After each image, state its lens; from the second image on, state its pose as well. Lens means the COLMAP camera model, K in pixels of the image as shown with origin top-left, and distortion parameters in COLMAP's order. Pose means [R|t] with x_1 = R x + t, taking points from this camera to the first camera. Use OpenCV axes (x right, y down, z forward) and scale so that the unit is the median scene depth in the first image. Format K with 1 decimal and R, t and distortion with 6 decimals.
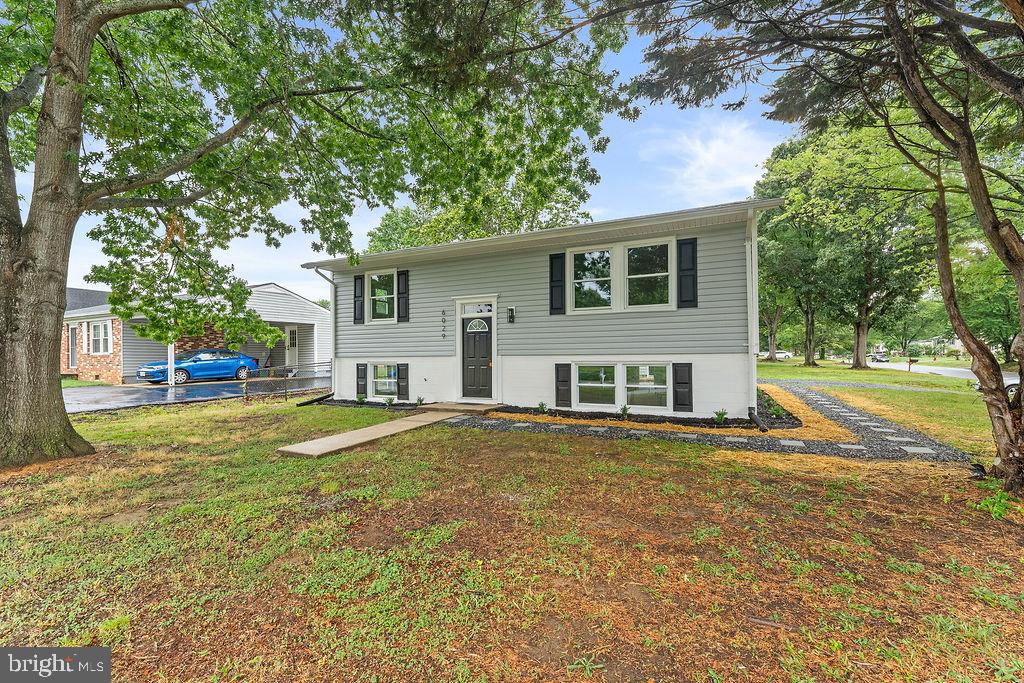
lens RADIAL K [[396.4, 0, 557.1], [0, 396.4, 359.3], [0, 0, 1]] dist [0.003593, 0.000294]
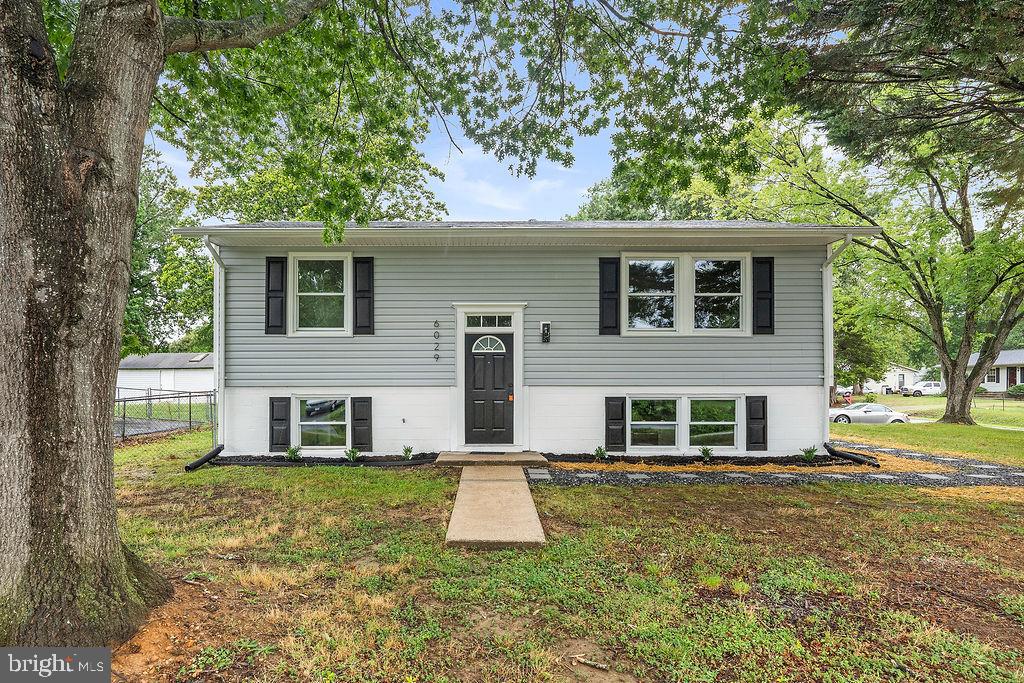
lens RADIAL K [[492.3, 0, 507.0], [0, 492.3, 393.0], [0, 0, 1]] dist [0.000181, -0.003219]
pose [[0.925896, 0.001245, 0.377777, -0.560359], [-0.002878, 0.999989, 0.003758, -0.000159], [-0.377768, -0.004567, 0.925889, 0.171058]]
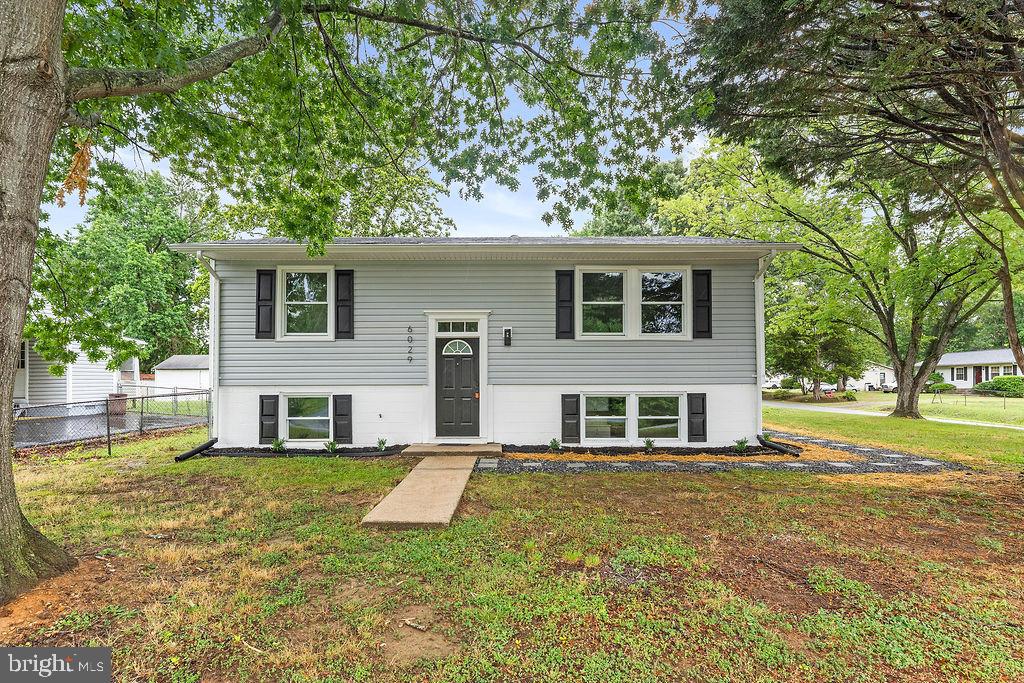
lens RADIAL K [[447.5, 0, 530.5], [0, 447.5, 384.3], [0, 0, 1]] dist [-0.002176, 0.000642]
pose [[0.923346, 0.004907, 0.383938, -0.455165], [-0.001290, 0.999952, -0.009677, -0.001600], [-0.383968, 0.008440, 0.923308, 0.109224]]
